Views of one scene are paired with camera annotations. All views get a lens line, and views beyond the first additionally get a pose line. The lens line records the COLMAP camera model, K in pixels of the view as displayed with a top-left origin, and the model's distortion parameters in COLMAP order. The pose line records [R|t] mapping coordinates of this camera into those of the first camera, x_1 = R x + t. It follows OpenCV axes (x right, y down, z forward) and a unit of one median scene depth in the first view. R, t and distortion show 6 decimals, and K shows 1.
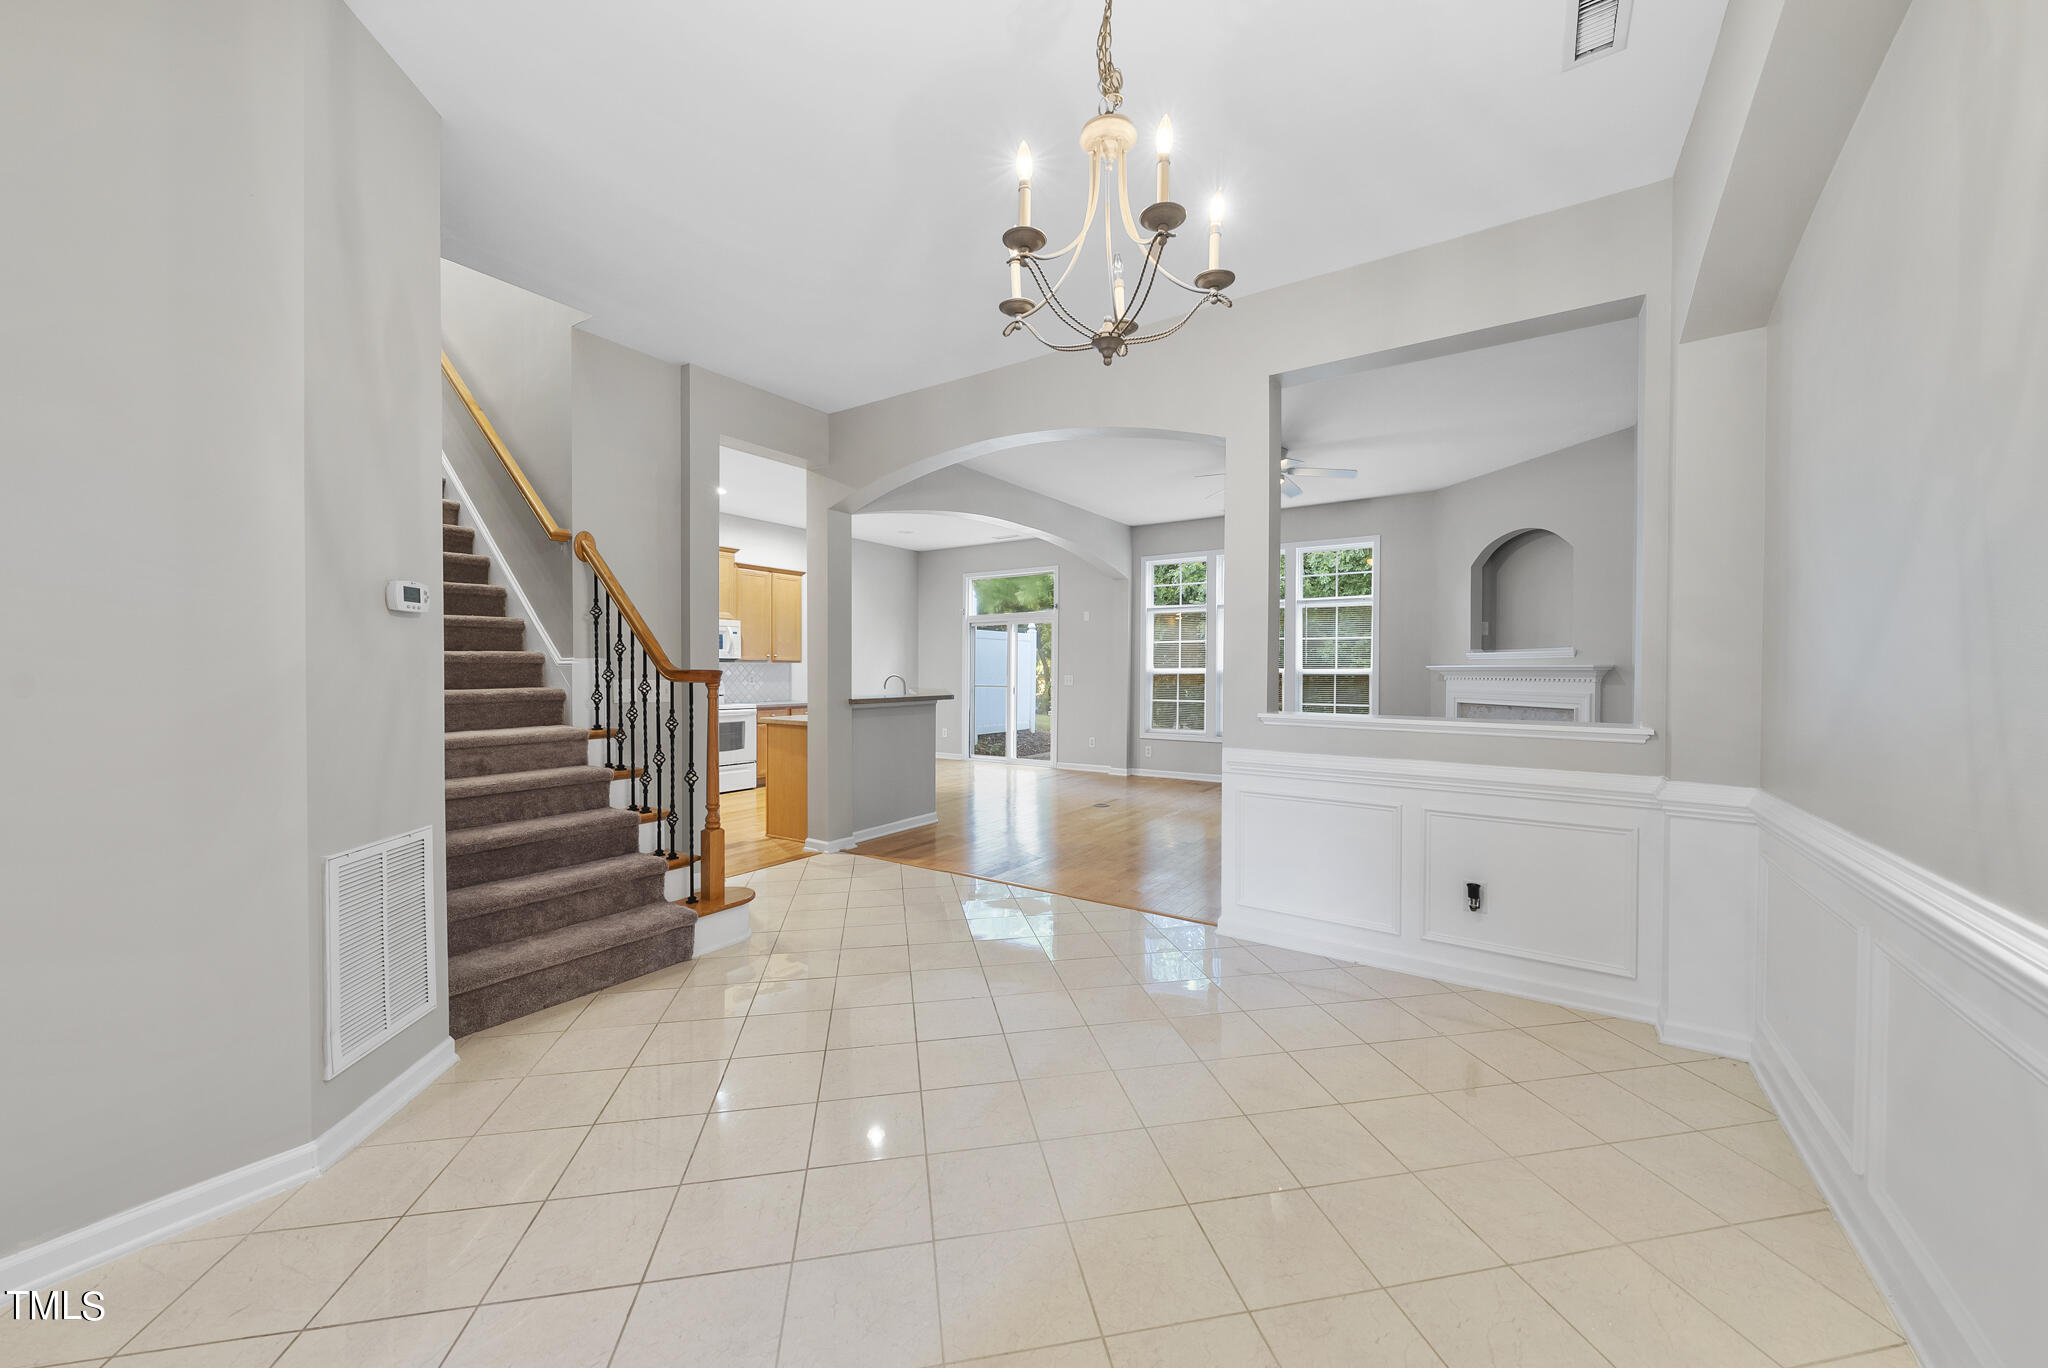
lens RADIAL K [[750.6, 0, 1033.0], [0, 750.6, 678.5], [0, 0, 1]] dist [-0.001876, -0.000404]
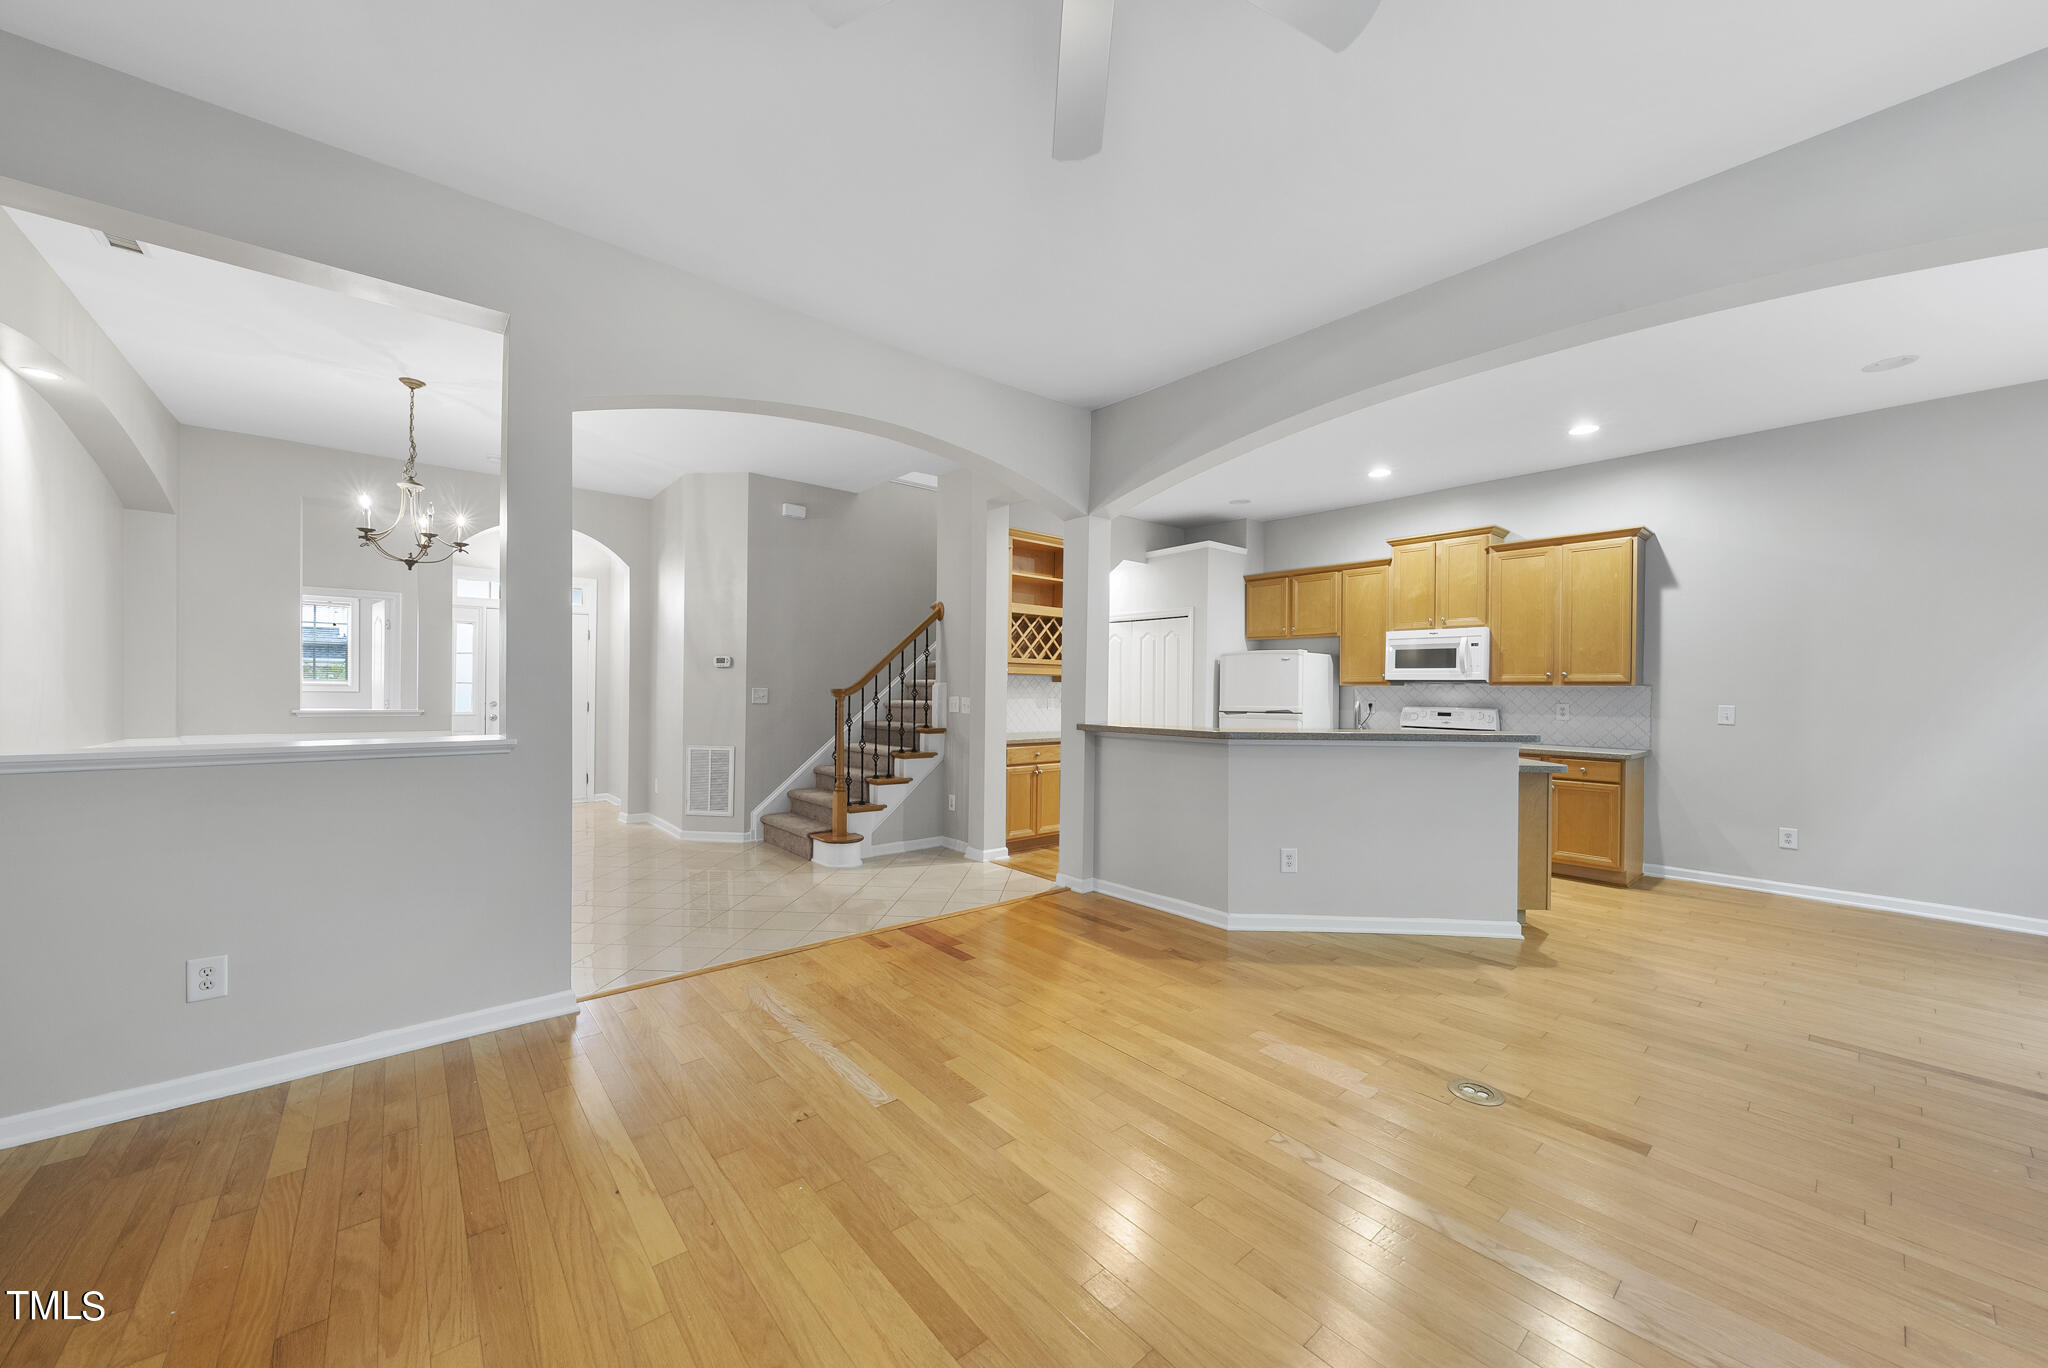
lens RADIAL K [[750.6, 0, 1031.9], [0, 750.6, 689.9], [0, 0, 1]] dist [-0.001876, -0.000404]
pose [[-0.276922, -0.005281, -0.960878, 0.384660], [-0.021423, 0.999770, 0.000679, -0.007503], [0.960654, 0.020773, -0.276971, 0.726437]]
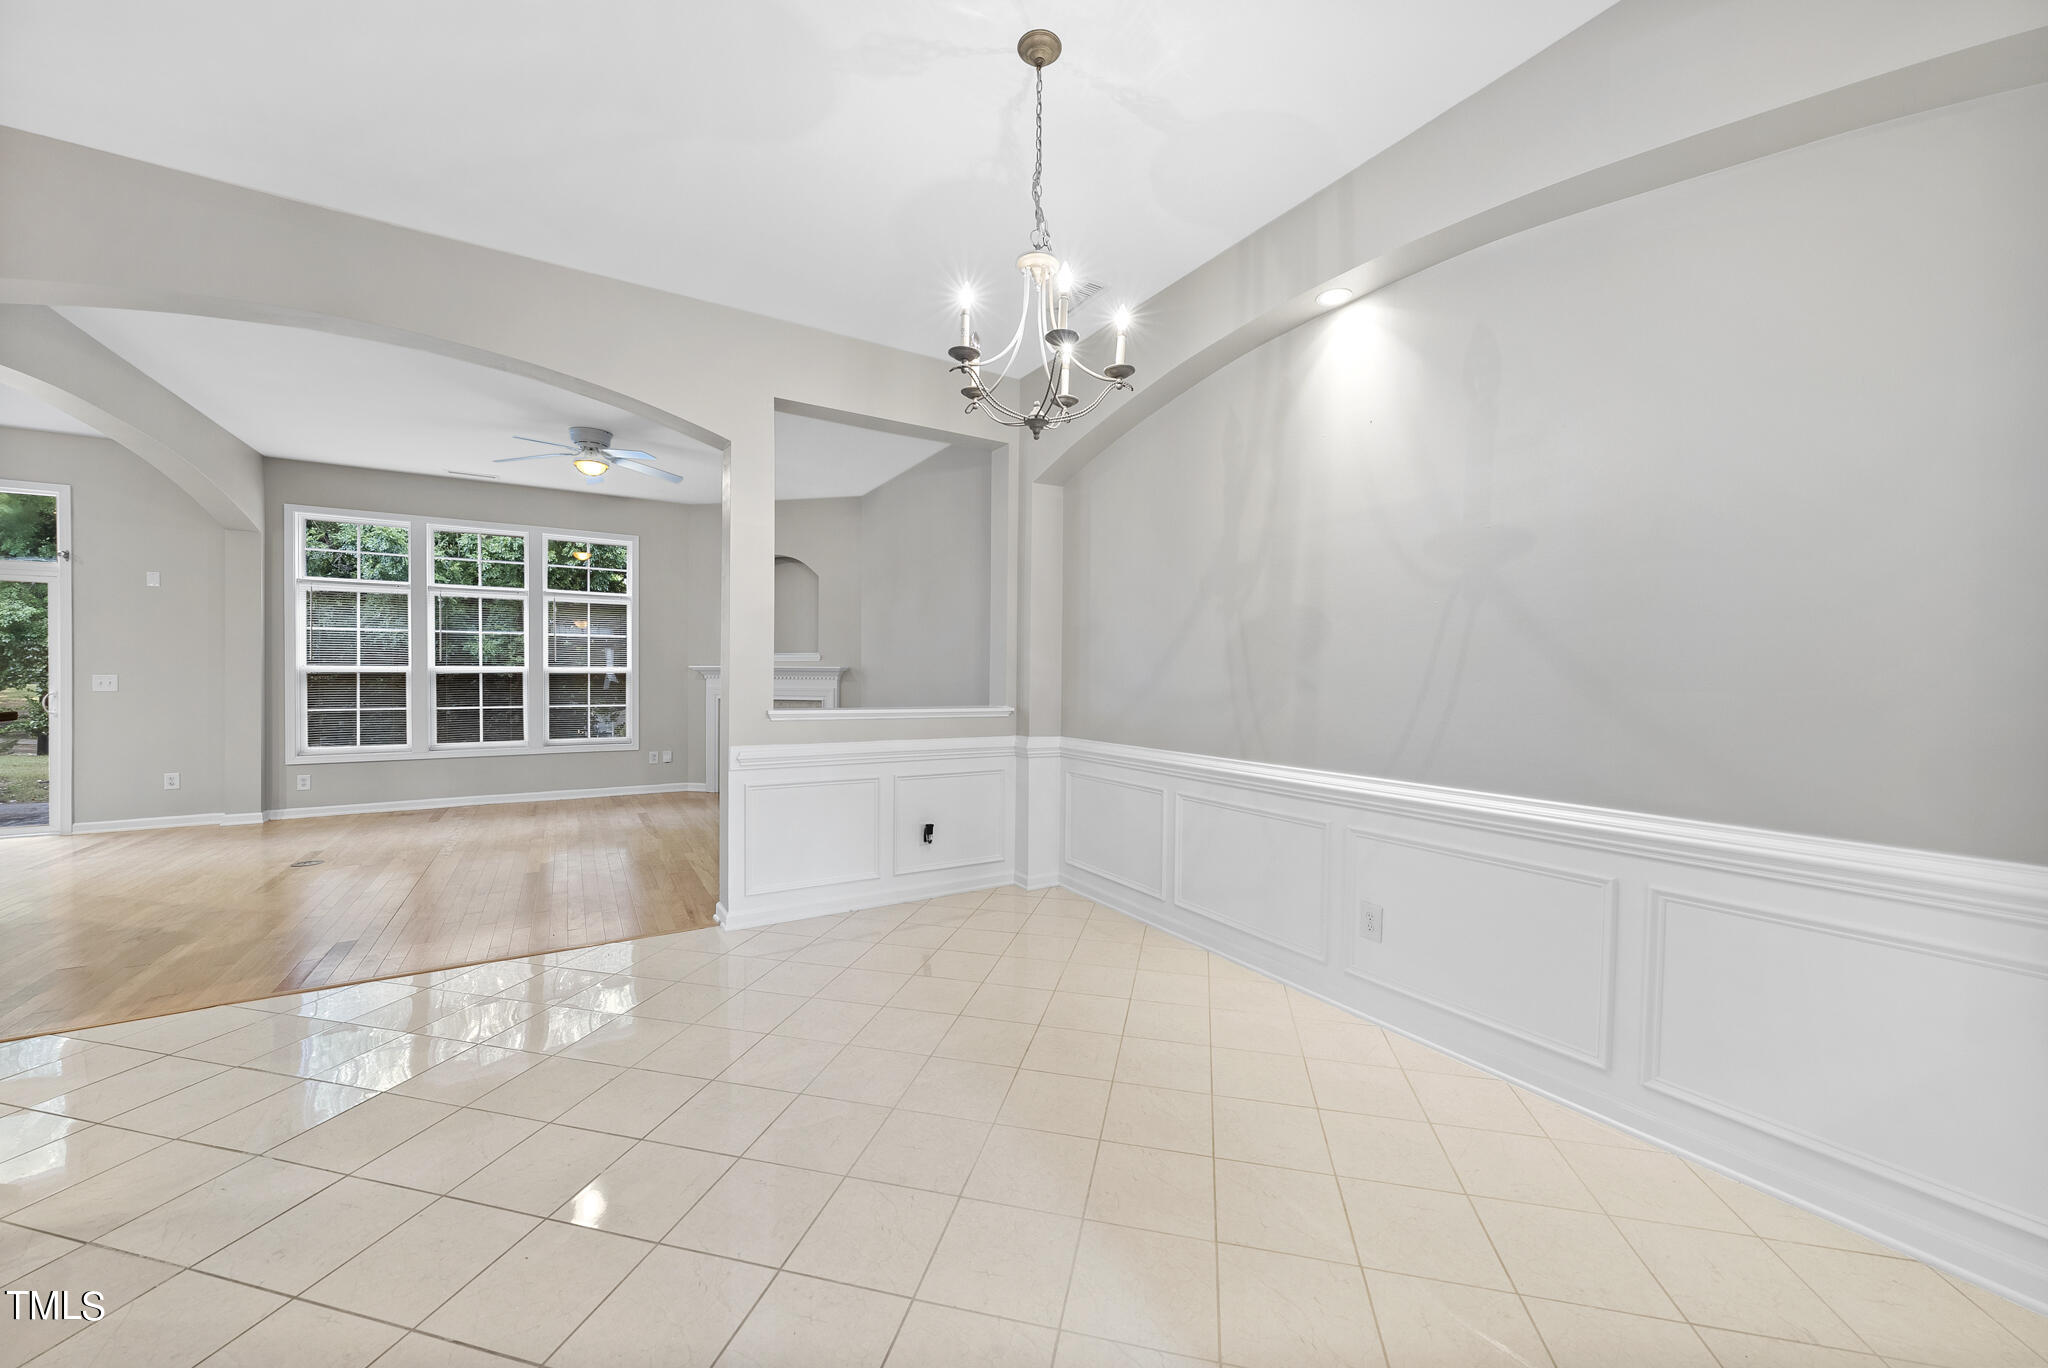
lens RADIAL K [[750.6, 0, 1020.1], [0, 750.6, 679.5], [0, 0, 1]] dist [-0.001876, -0.000404]
pose [[0.407454, -0.006473, 0.913203, -0.222699], [0.004251, 0.999977, 0.005191, -0.000447], [-0.913216, 0.001767, 0.407472, 0.099283]]
